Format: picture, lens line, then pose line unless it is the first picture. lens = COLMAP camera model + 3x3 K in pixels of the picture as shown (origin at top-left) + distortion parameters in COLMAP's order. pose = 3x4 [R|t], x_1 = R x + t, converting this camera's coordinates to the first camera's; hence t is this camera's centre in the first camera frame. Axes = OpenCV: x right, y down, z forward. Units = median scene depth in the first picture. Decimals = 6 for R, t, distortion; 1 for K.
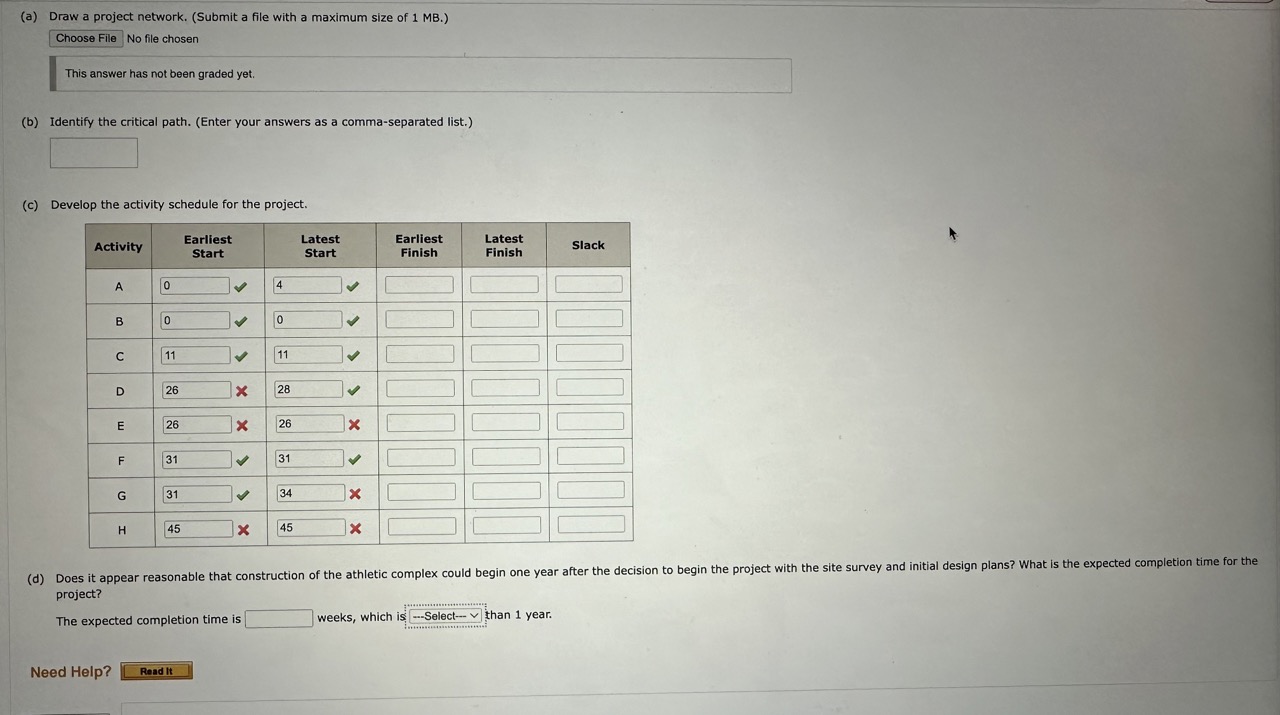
lens RADIAL K [[908.0, 0, 640.2], [0, 908.0, 357.7], [0, 0, 1]] dist [-0.008915, 0.010293]
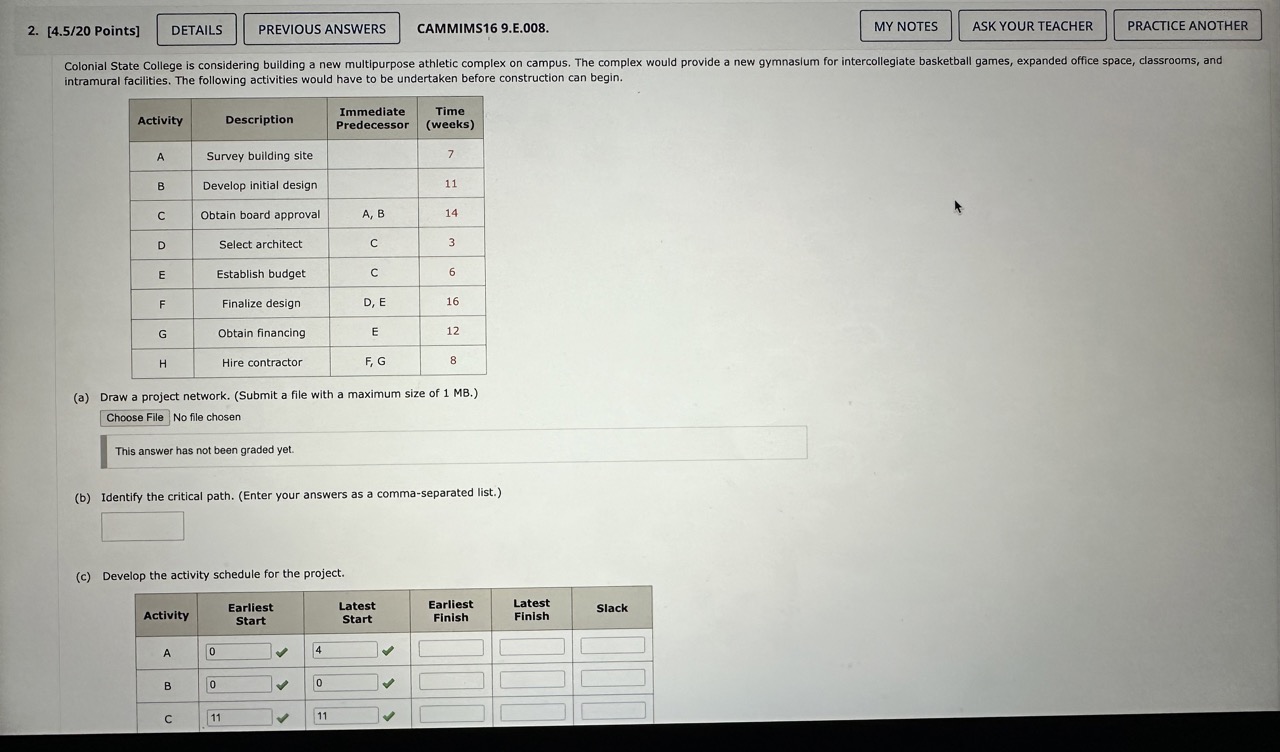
lens RADIAL K [[873.4, 0, 639.8], [0, 873.4, 375.9], [0, 0, 1]] dist [0.001826, 0.001046]
pose [[0.999782, -0.001069, -0.020832, -0.004274], [0.001245, 0.999964, 0.008436, -0.404970], [0.020822, -0.008460, 0.999747, -0.001531]]
